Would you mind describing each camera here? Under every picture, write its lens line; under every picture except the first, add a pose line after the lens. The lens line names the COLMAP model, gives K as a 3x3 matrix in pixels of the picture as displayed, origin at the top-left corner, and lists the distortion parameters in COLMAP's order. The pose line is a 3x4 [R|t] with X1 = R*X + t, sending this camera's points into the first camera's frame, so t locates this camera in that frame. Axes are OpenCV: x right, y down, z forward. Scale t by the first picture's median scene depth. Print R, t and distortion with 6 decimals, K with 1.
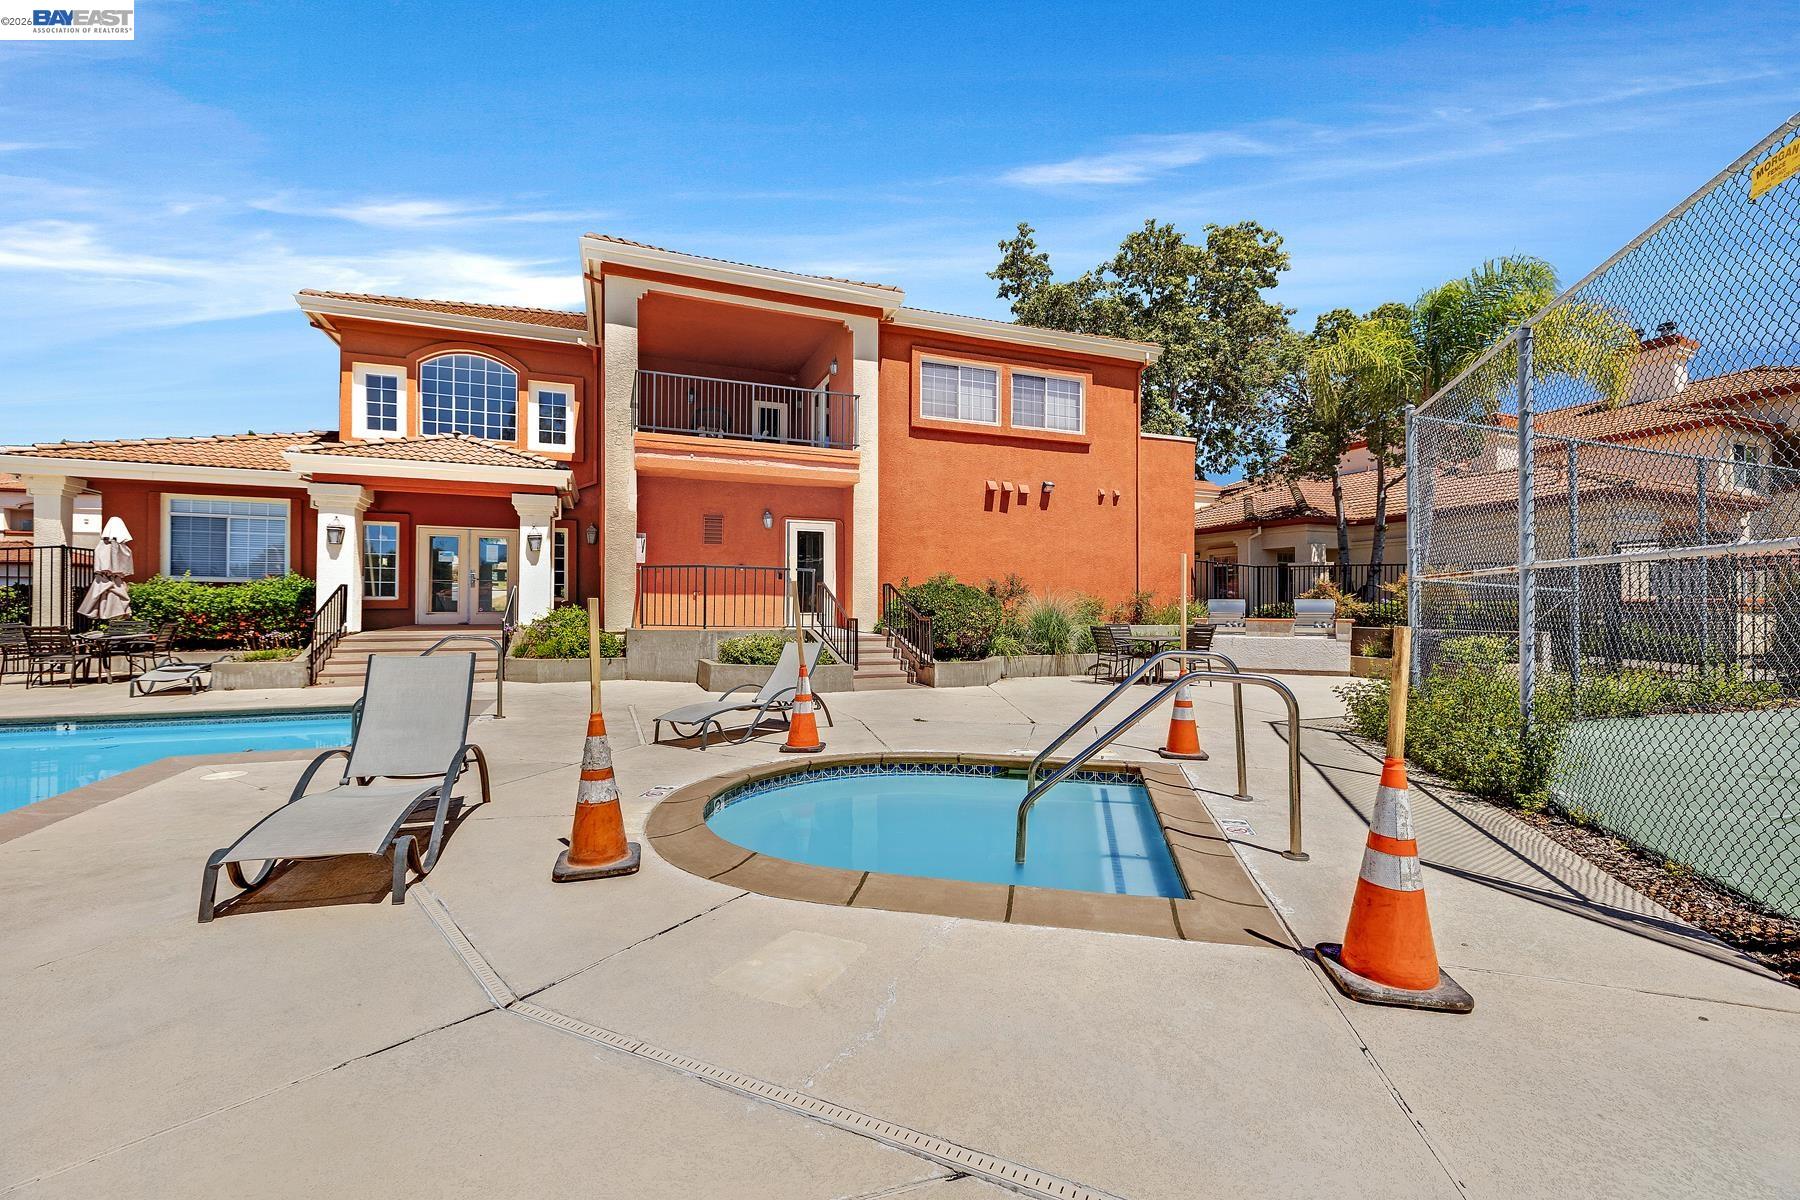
lens RADIAL K [[758.1, 0, 893.0], [0, 758.1, 603.0], [0, 0, 1]] dist [-0.000600, 0.000197]
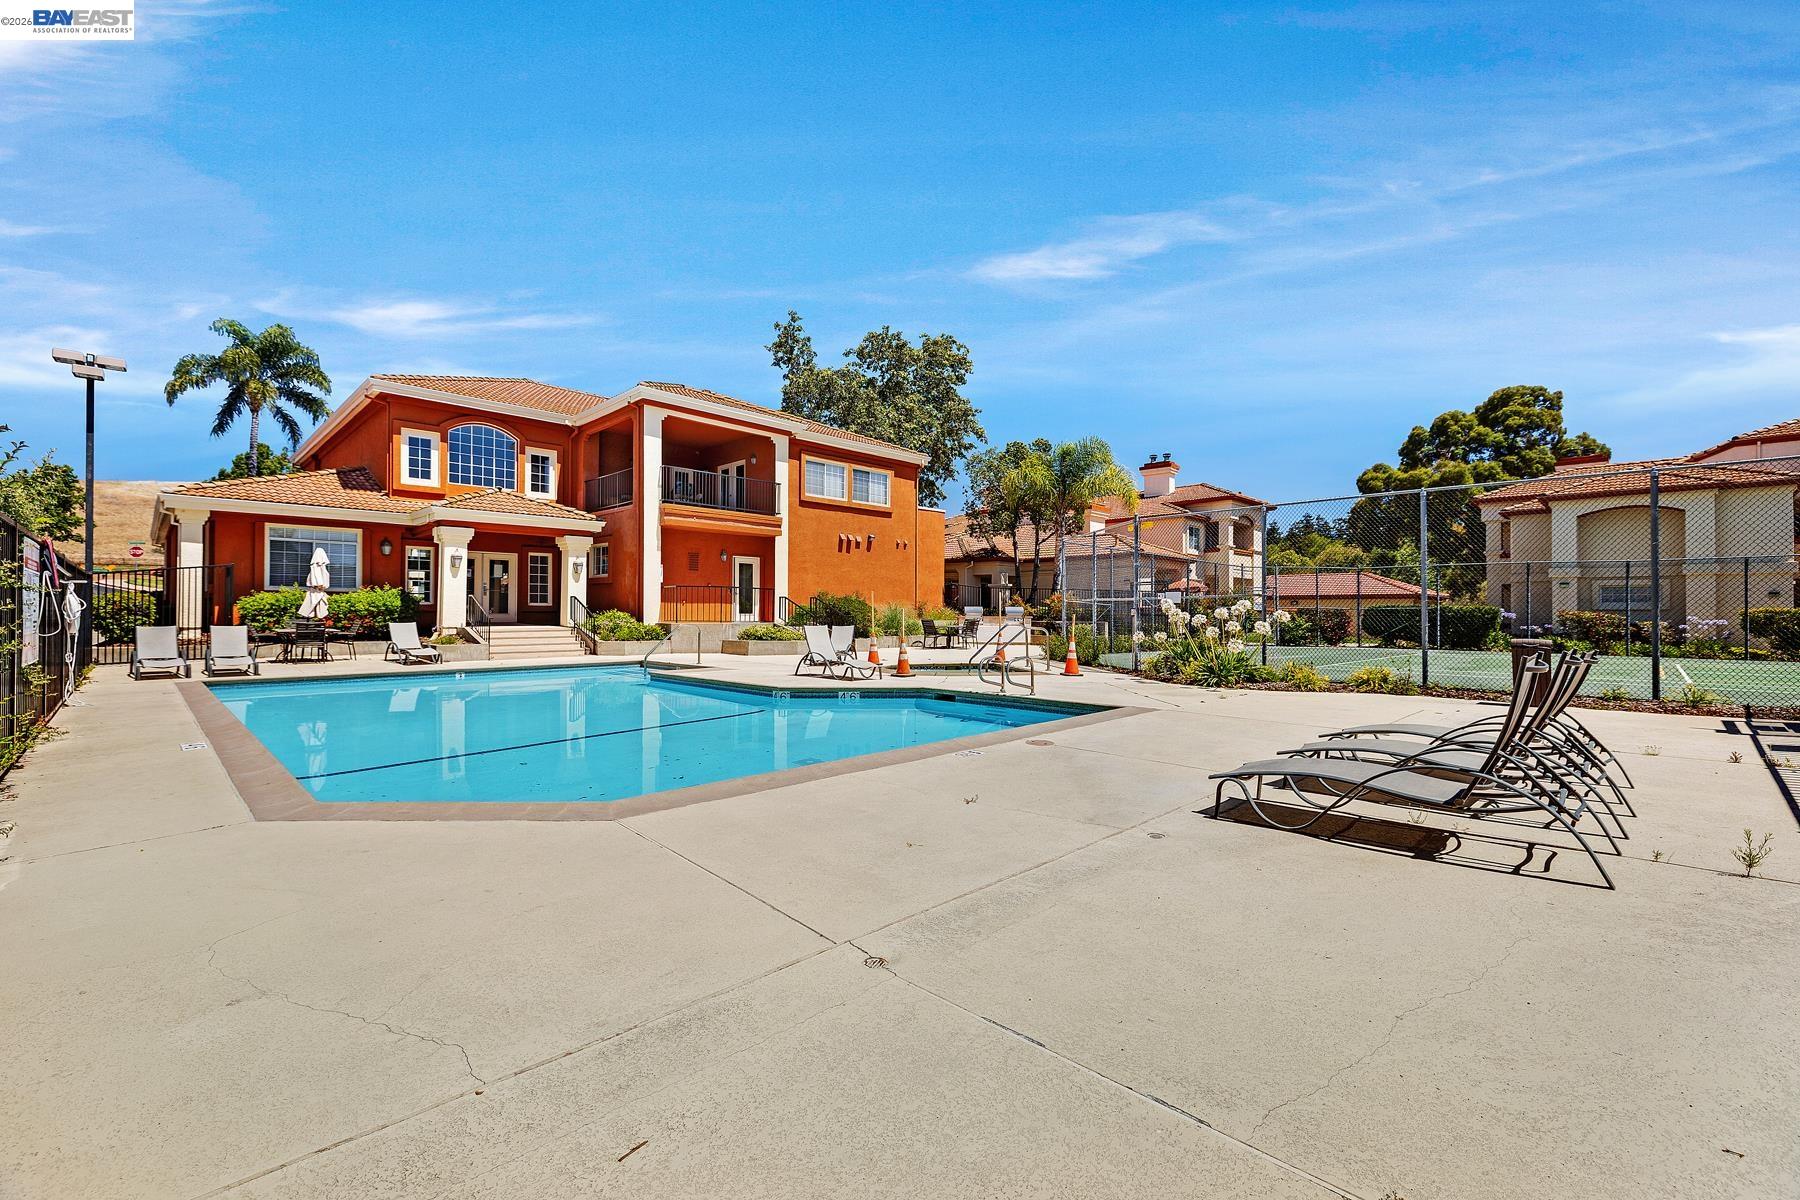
lens RADIAL K [[758.1, 0, 893.0], [0, 758.1, 603.0], [0, 0, 1]] dist [-0.000600, 0.000197]
pose [[0.914717, 0.005640, 0.404056, -0.423909], [-0.004183, 0.999981, -0.004487, -0.003586], [-0.404074, 0.002414, 0.914723, -0.541098]]
